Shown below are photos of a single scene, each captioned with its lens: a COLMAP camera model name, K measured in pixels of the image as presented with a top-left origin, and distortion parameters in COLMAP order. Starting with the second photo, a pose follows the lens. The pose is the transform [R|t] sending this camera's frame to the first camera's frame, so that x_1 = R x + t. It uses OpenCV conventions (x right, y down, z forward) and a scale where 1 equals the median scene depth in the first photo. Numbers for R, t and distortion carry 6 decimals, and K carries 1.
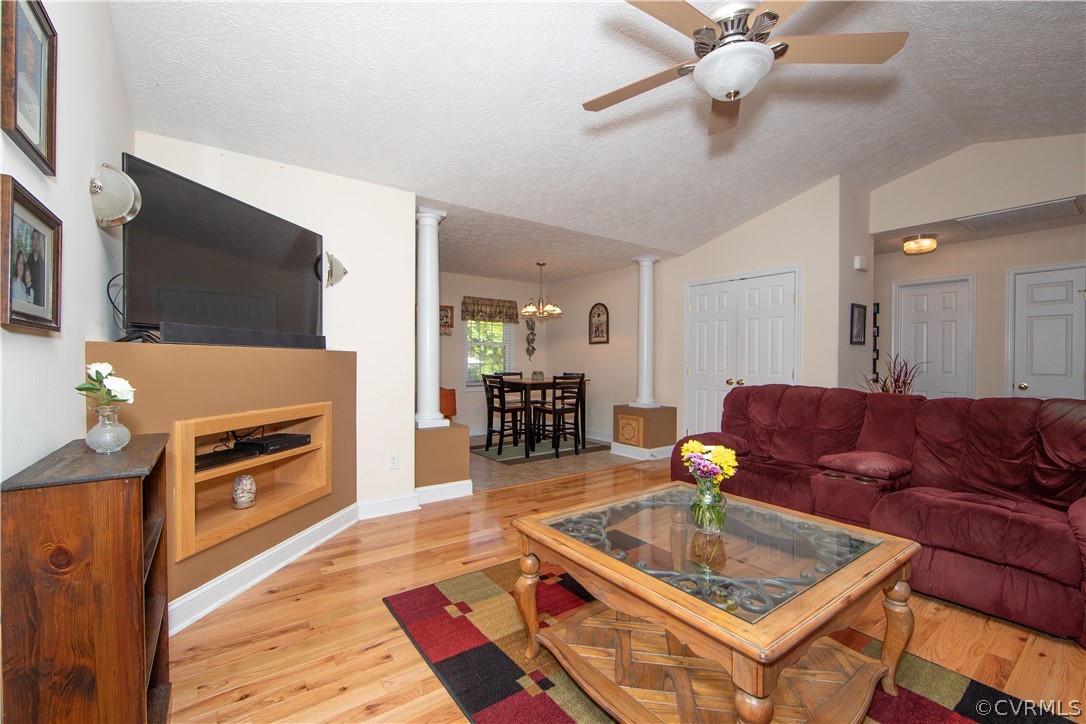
lens RADIAL K [[449.6, 0, 536.1], [0, 449.6, 363.5], [0, 0, 1]] dist [-0.009703, 0.000675]
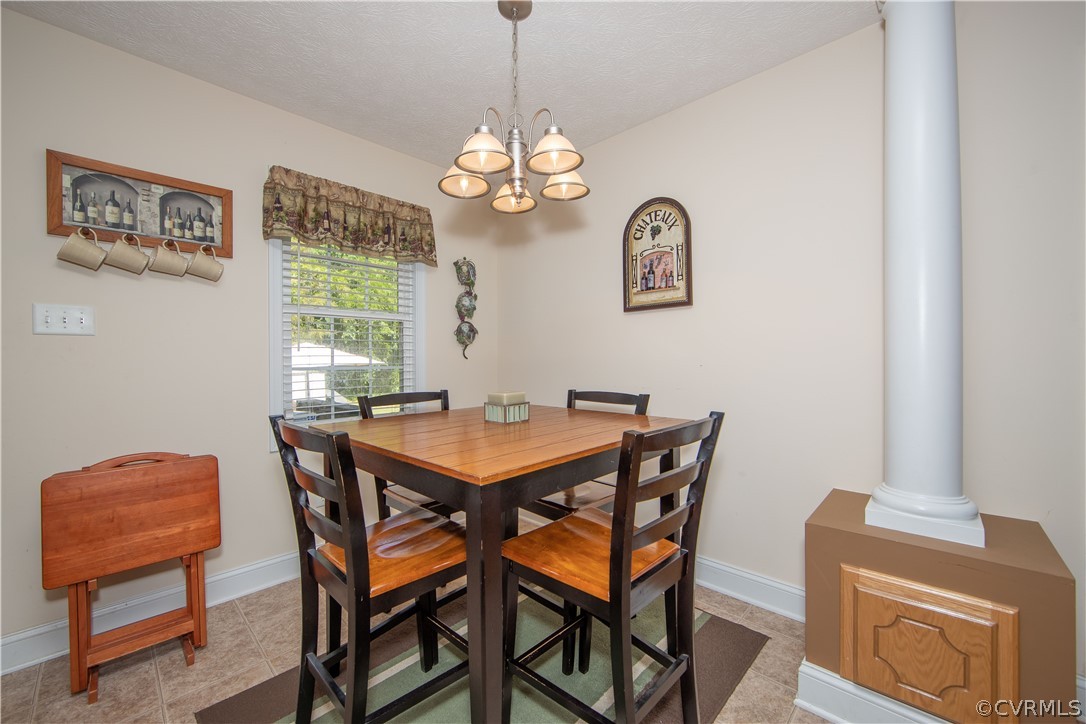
lens RADIAL K [[449.6, 0, 539.7], [0, 449.6, 361.8], [0, 0, 1]] dist [-0.009703, 0.000675]
pose [[0.984767, -0.009794, 0.173603, -0.020042], [0.009174, 0.999948, 0.004371, -0.002256], [-0.173637, -0.002712, 0.984806, 0.638394]]
